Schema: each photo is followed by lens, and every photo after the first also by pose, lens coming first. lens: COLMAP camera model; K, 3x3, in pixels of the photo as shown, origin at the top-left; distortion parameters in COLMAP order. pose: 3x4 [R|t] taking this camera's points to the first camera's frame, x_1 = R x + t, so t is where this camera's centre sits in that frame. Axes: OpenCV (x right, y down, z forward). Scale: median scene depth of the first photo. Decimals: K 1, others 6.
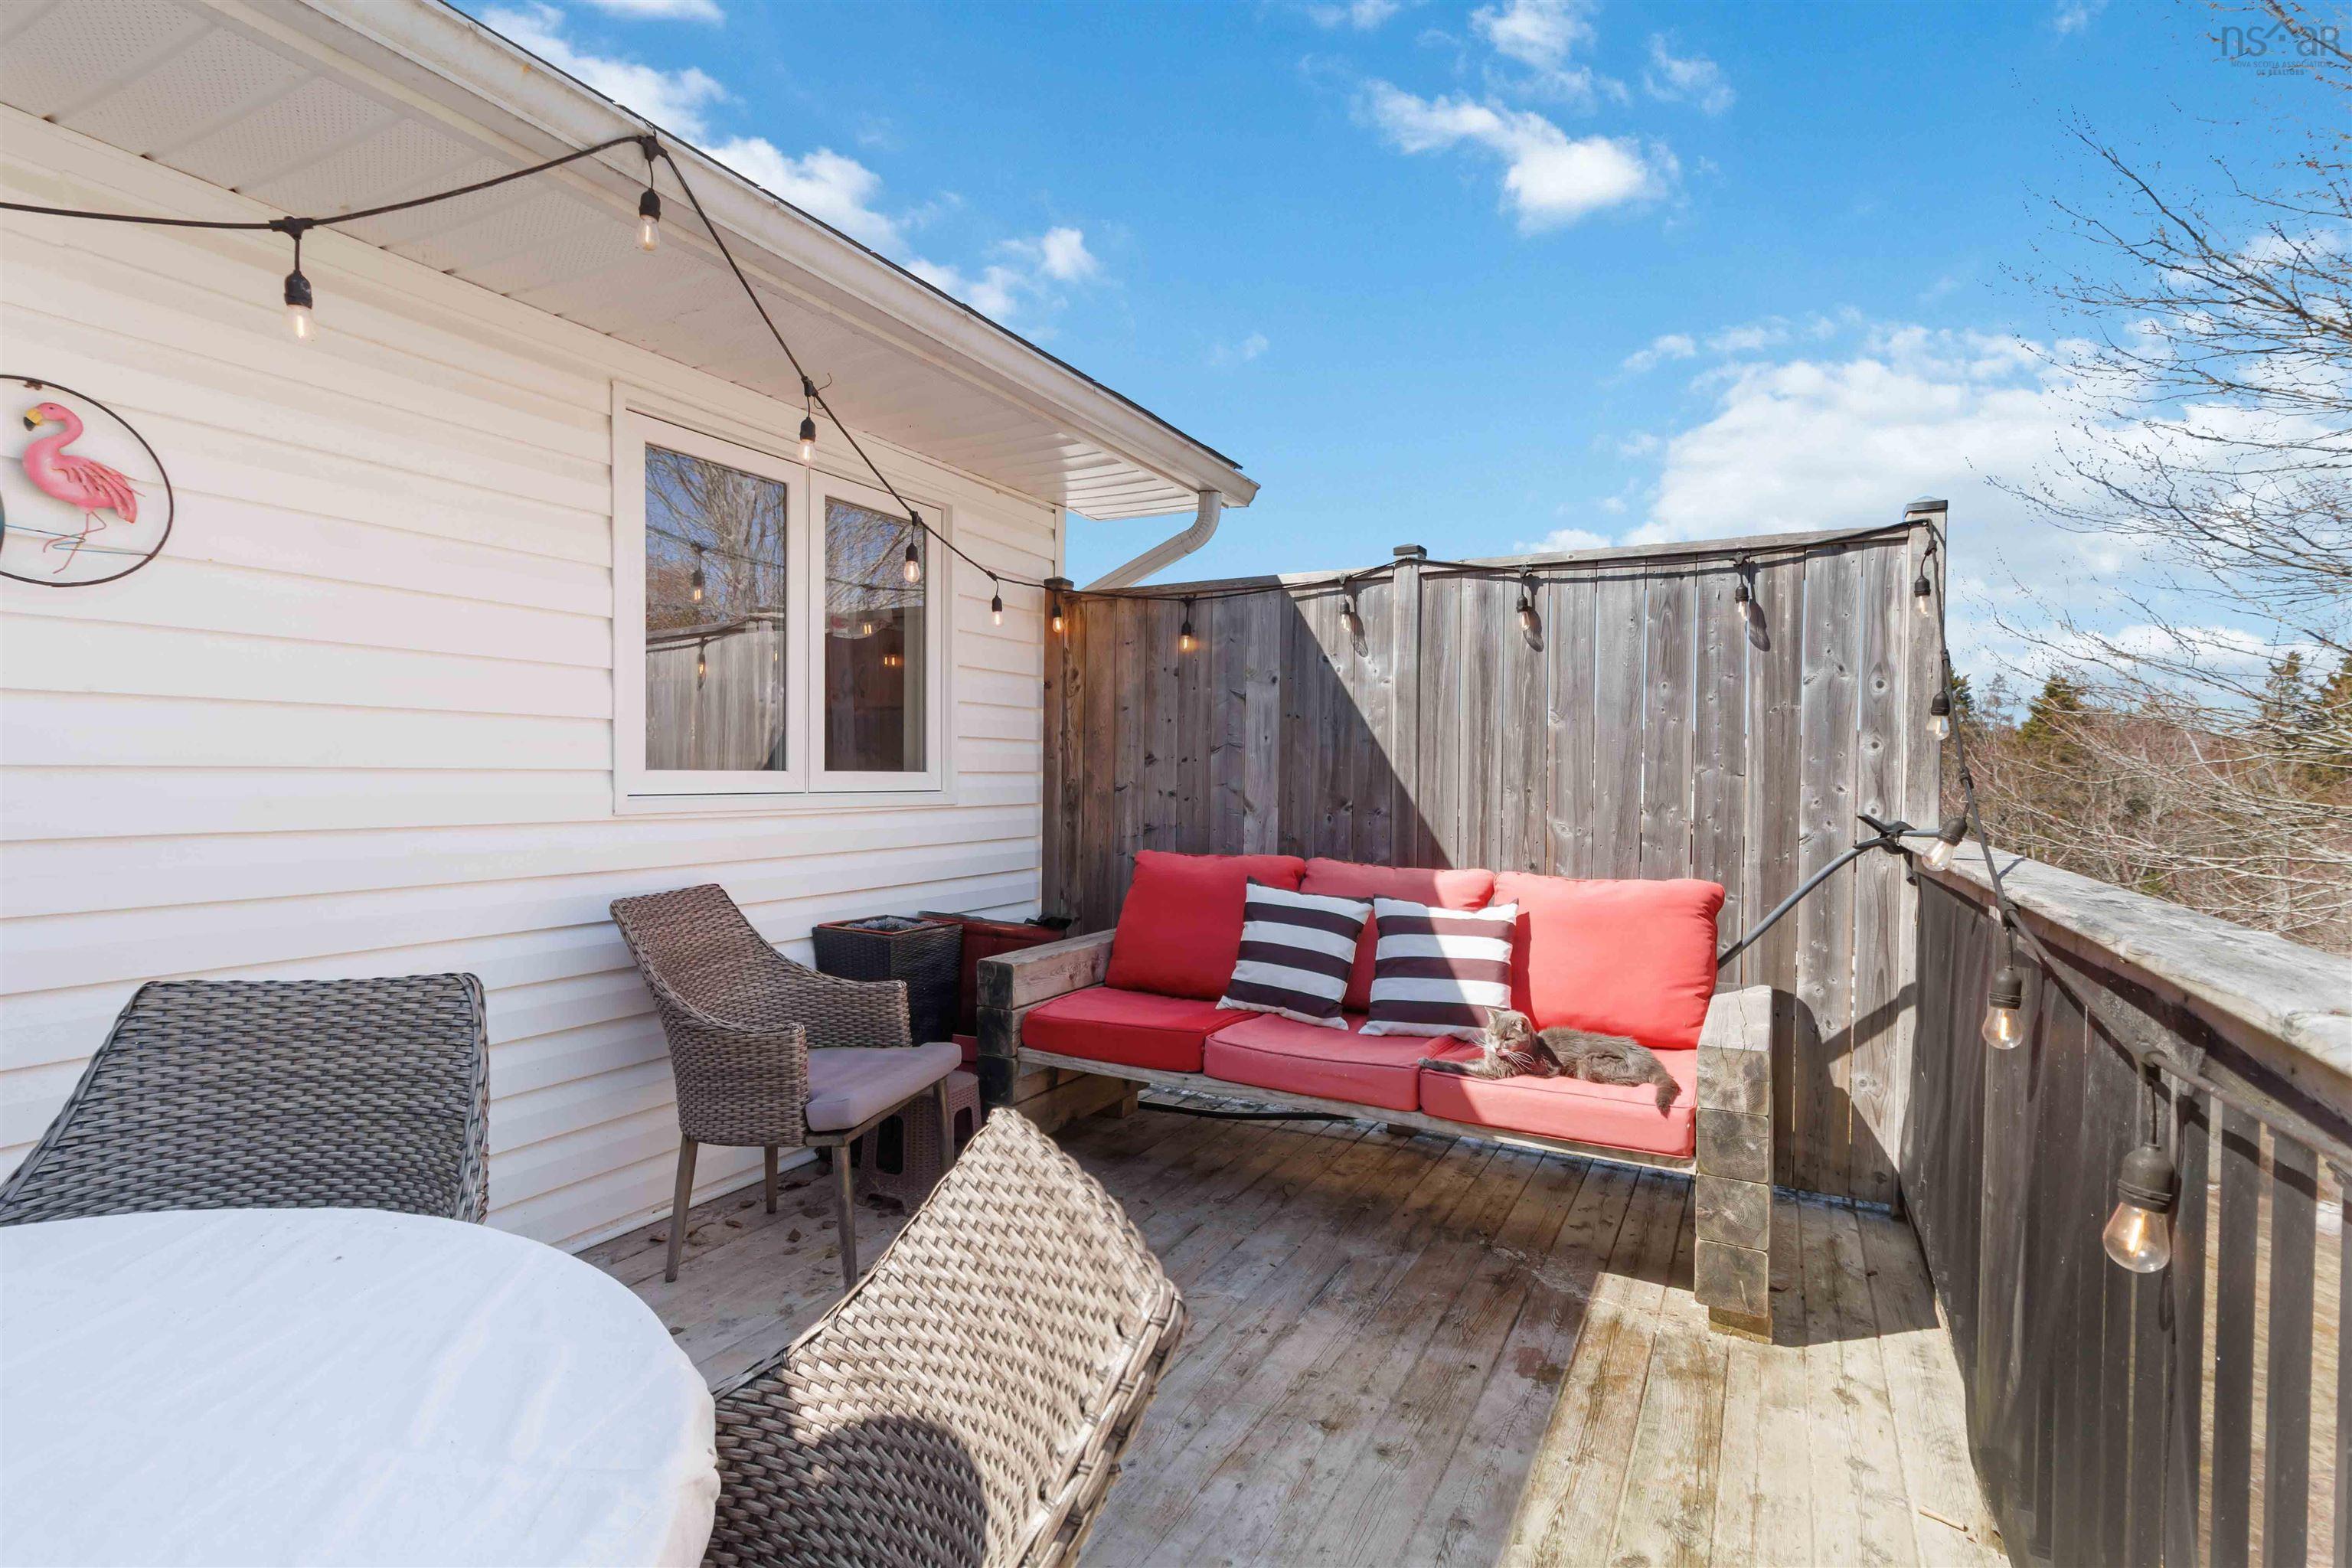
lens RADIAL K [[1099.5, 0, 1176.0], [0, 1099.5, 784.0], [0, 0, 1]] dist [-0.000512, -0.000131]
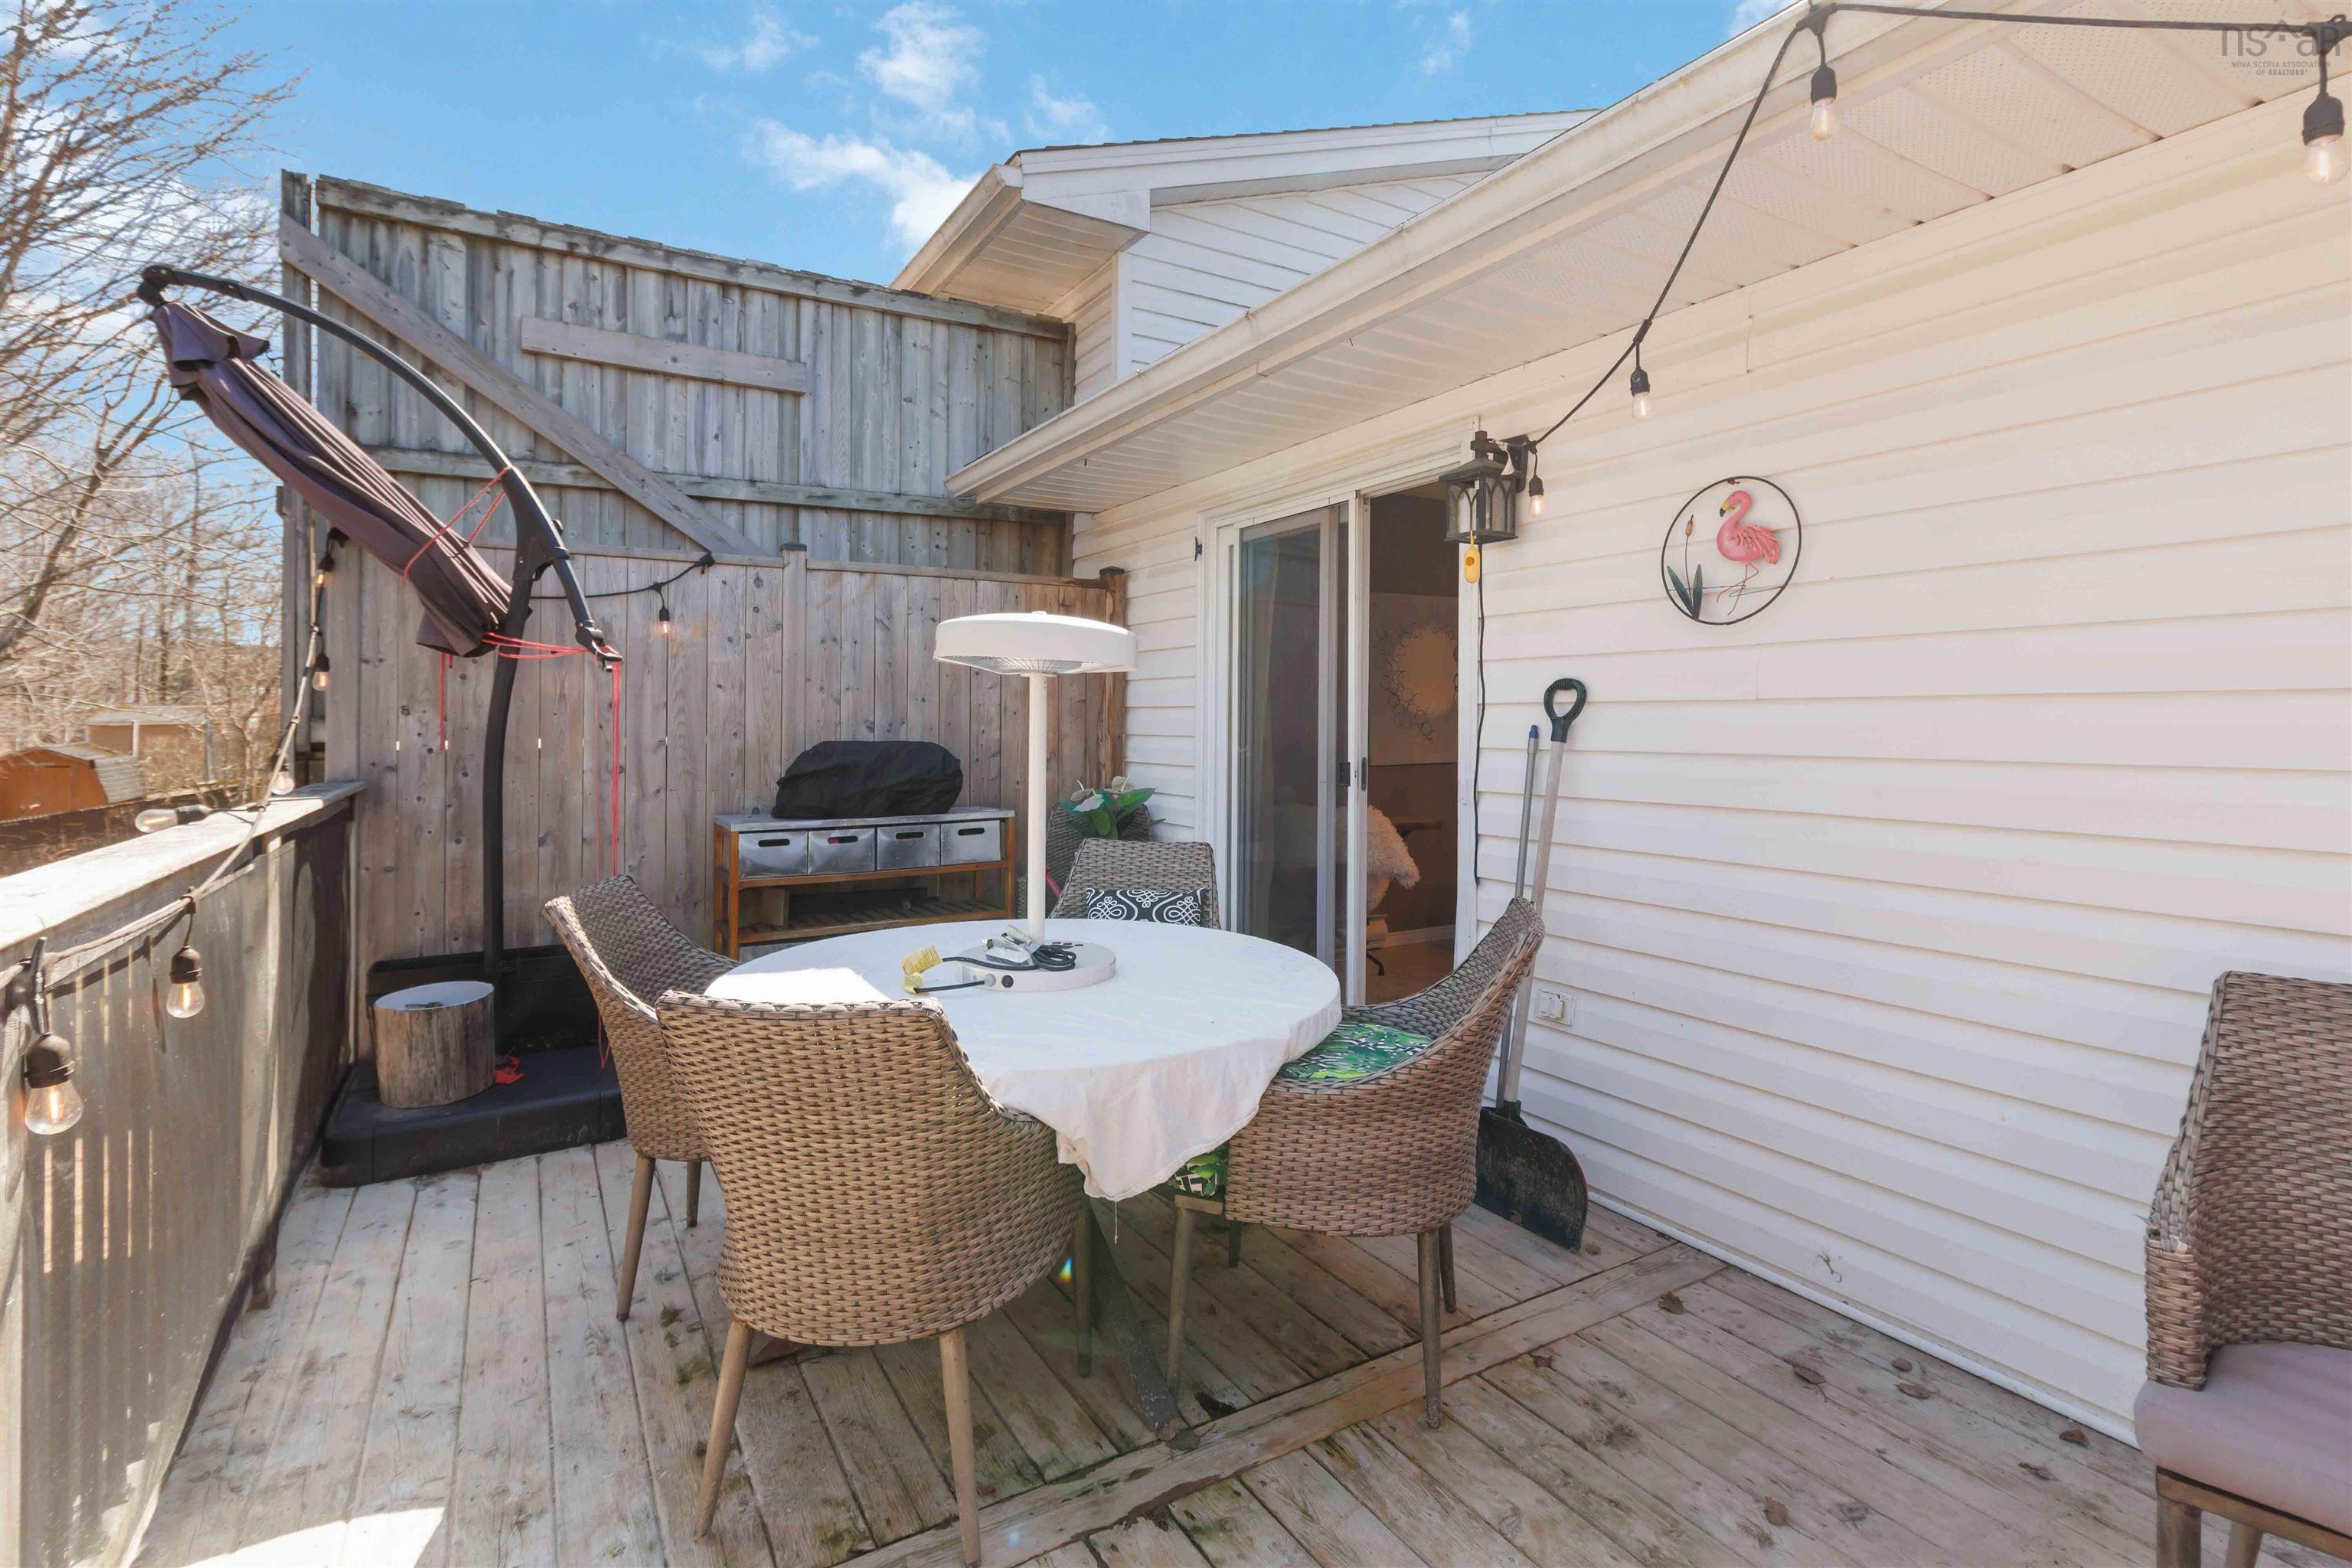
lens RADIAL K [[1111.2, 0, 1173.4], [0, 1111.2, 731.8], [0, 0, 1]] dist [0.000353, 0.000116]
pose [[-0.511723, -0.008775, -0.859106, 0.519748], [-0.021652, 0.999762, 0.002685, -0.032077], [0.858878, 0.019976, -0.511791, 1.080186]]
